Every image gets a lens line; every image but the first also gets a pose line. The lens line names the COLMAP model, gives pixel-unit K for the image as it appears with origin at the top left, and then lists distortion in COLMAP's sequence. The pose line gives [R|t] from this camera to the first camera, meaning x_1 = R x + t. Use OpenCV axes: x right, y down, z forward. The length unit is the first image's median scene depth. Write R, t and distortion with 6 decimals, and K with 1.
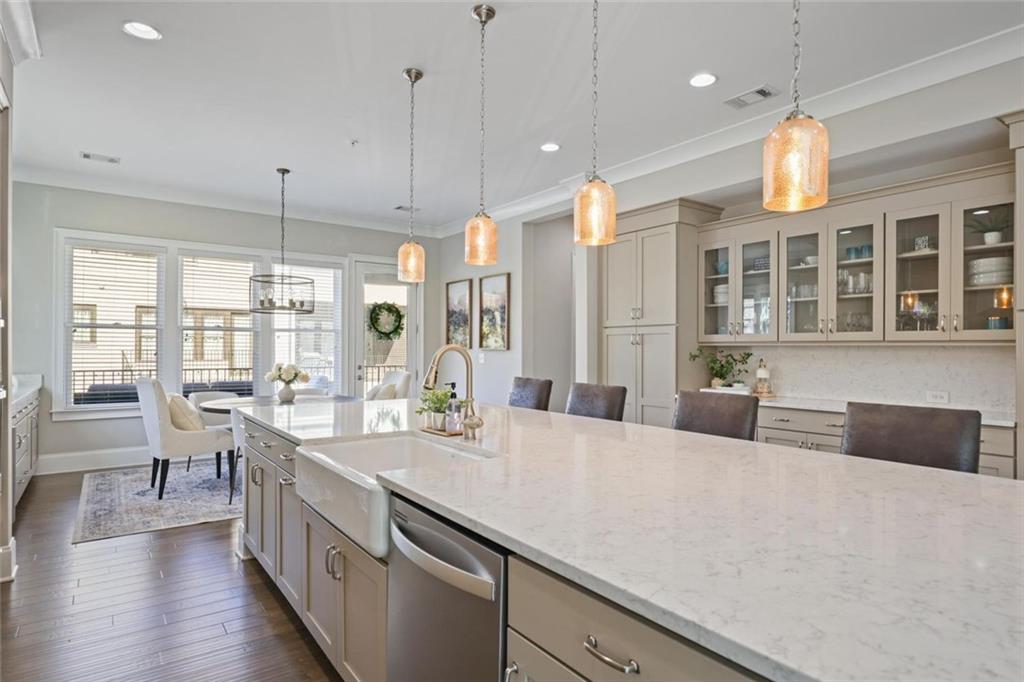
lens RADIAL K [[564.6, 0, 512.0], [0, 564.6, 341.0], [0, 0, 1]] dist [-0.004148, -0.002279]
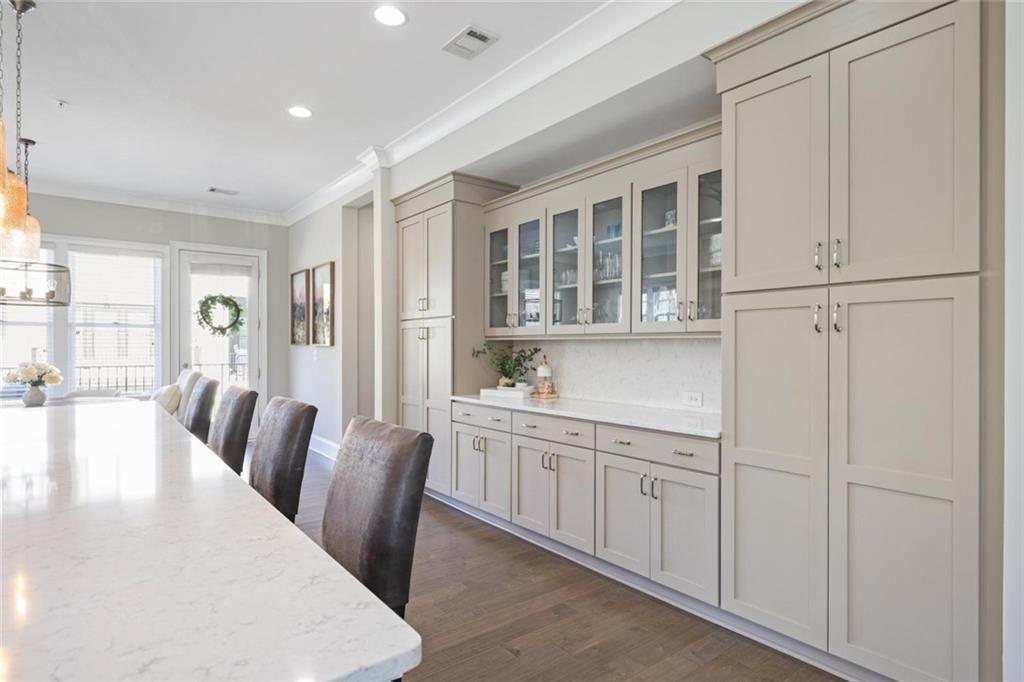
lens RADIAL K [[551.7, 0, 511.4], [0, 551.7, 346.5], [0, 0, 1]] dist [-0.005646, -0.002075]
pose [[0.999447, -0.002304, 0.033166, 0.348186], [0.001809, 0.999886, 0.014961, 0.005222], [-0.033196, -0.014893, 0.999338, 0.132622]]
